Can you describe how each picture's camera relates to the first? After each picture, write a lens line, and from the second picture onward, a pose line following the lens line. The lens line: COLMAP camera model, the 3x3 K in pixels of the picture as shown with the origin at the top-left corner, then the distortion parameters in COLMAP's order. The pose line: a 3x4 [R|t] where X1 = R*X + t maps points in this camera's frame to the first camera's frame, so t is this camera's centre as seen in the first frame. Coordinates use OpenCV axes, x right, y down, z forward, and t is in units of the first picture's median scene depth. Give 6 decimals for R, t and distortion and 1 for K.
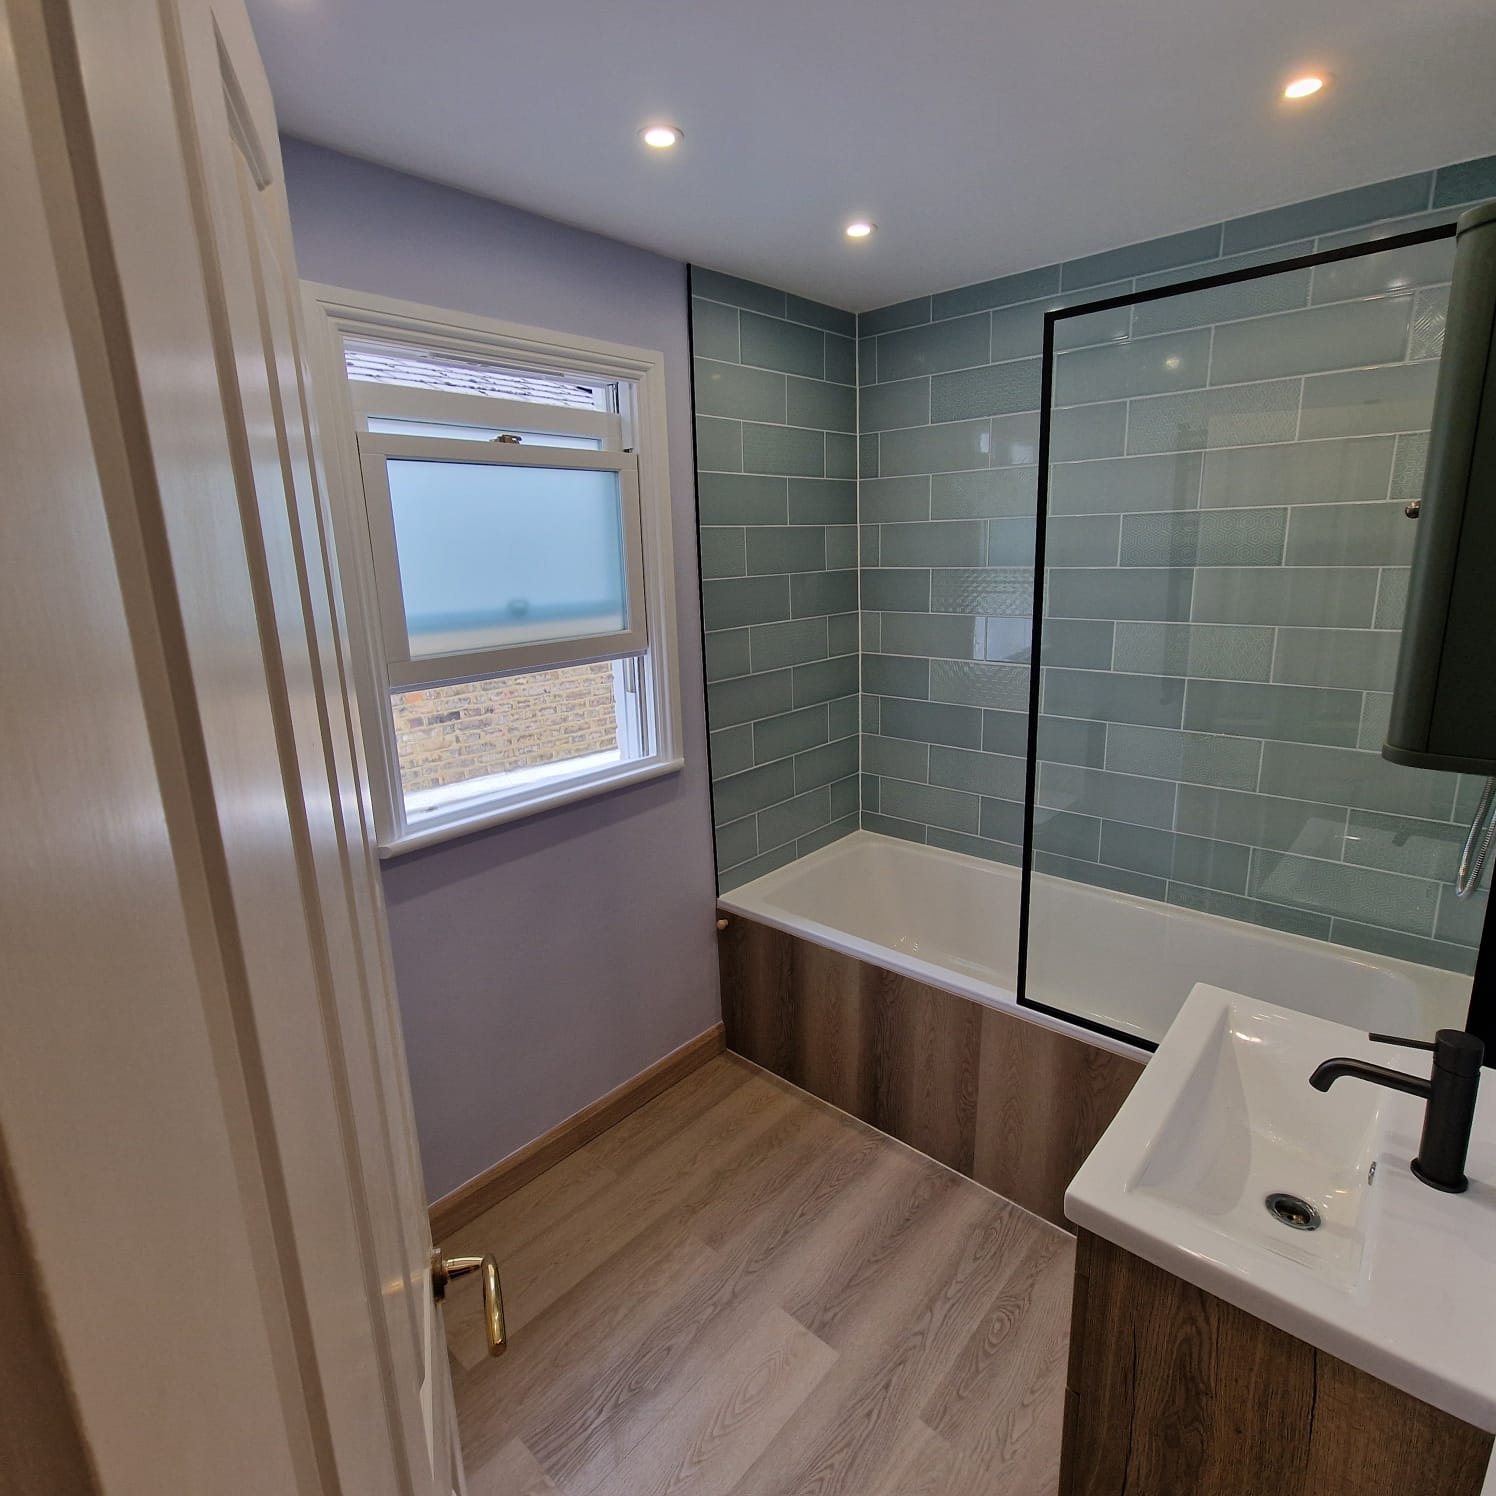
lens RADIAL K [[820.3, 0, 748.4], [0, 820.3, 745.0], [0, 0, 1]] dist [-0.001351, 0.001420]
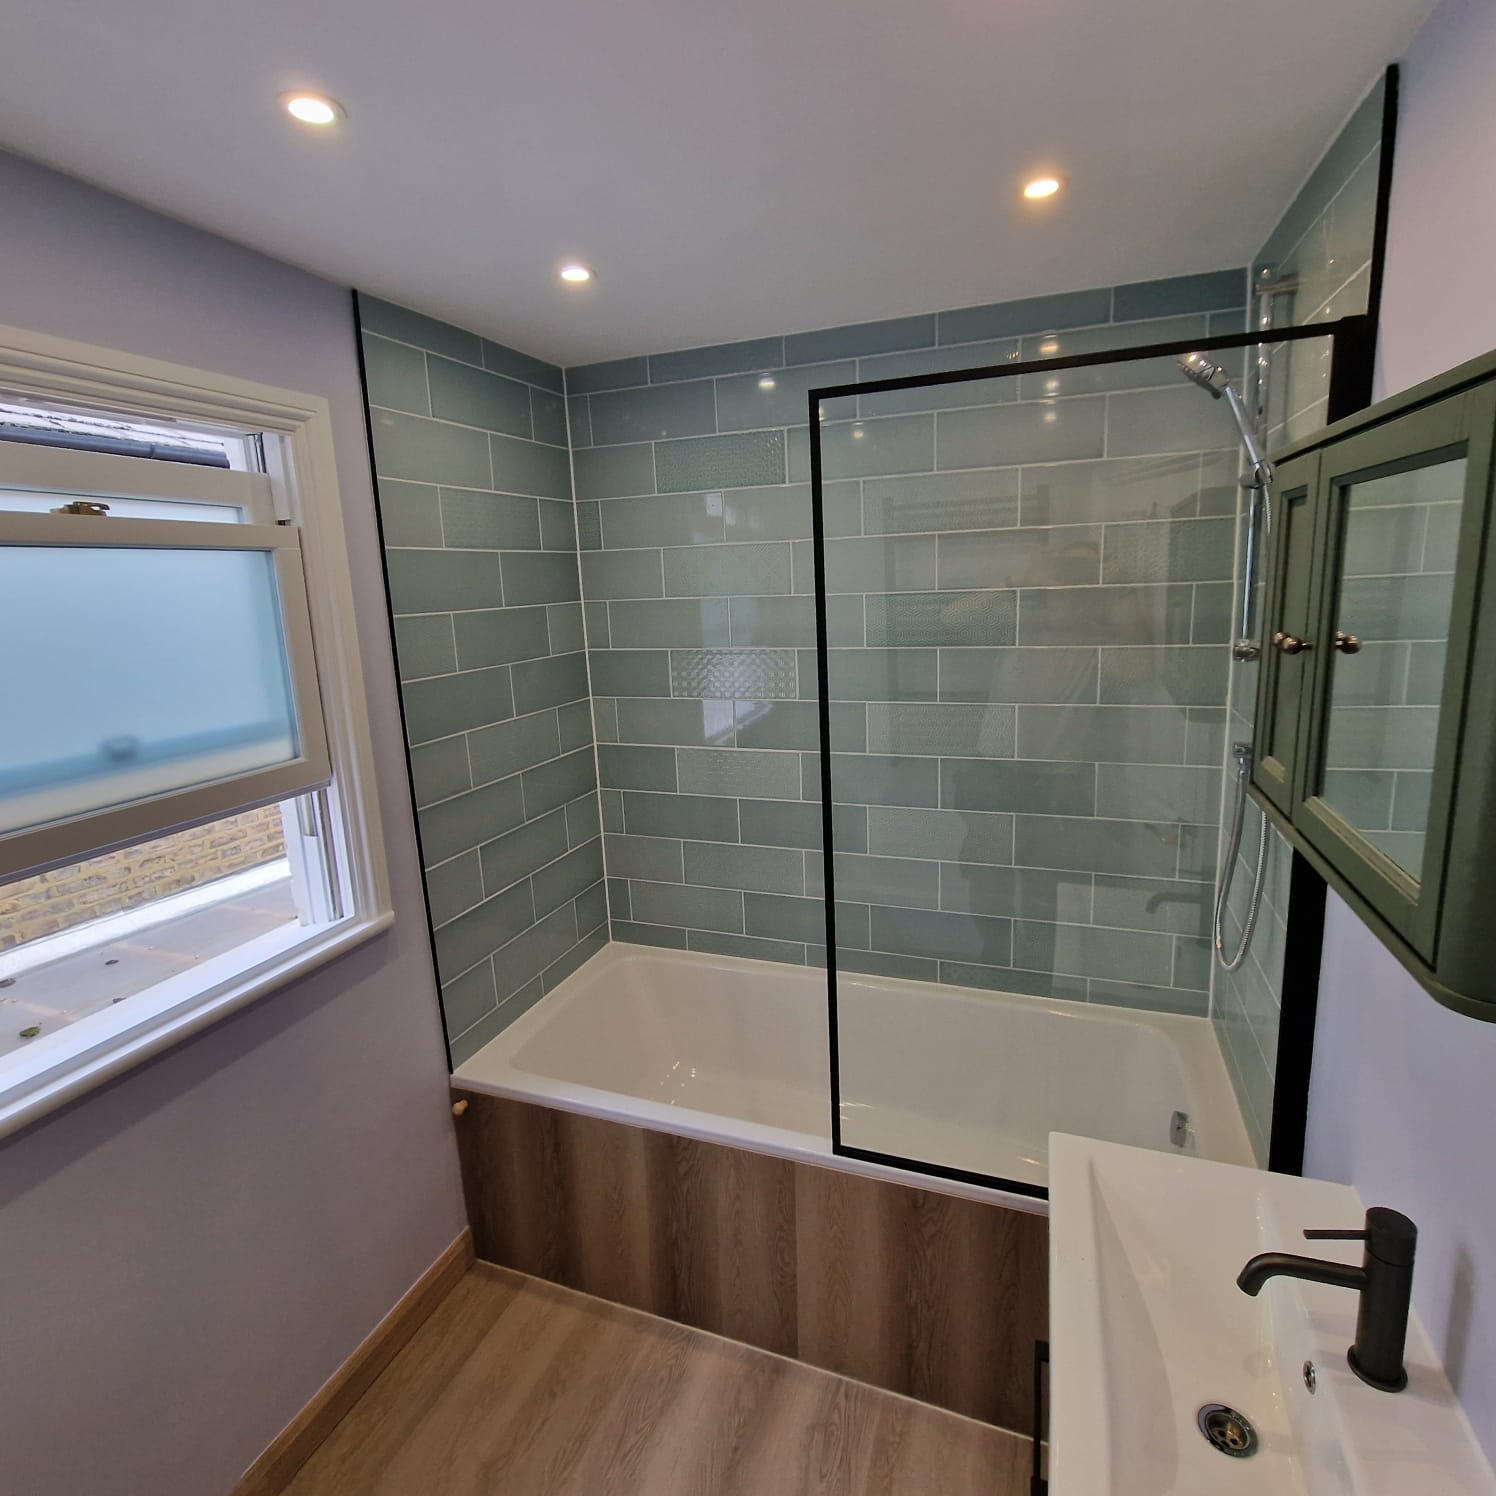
lens RADIAL K [[820.3, 0, 747.3], [0, 820.3, 737.5], [0, 0, 1]] dist [-0.001351, 0.001420]
pose [[0.931824, -0.074687, 0.355142, -0.030943], [0.095929, 0.994478, -0.042559, -0.085149], [-0.350002, 0.073726, 0.933843, 0.155367]]
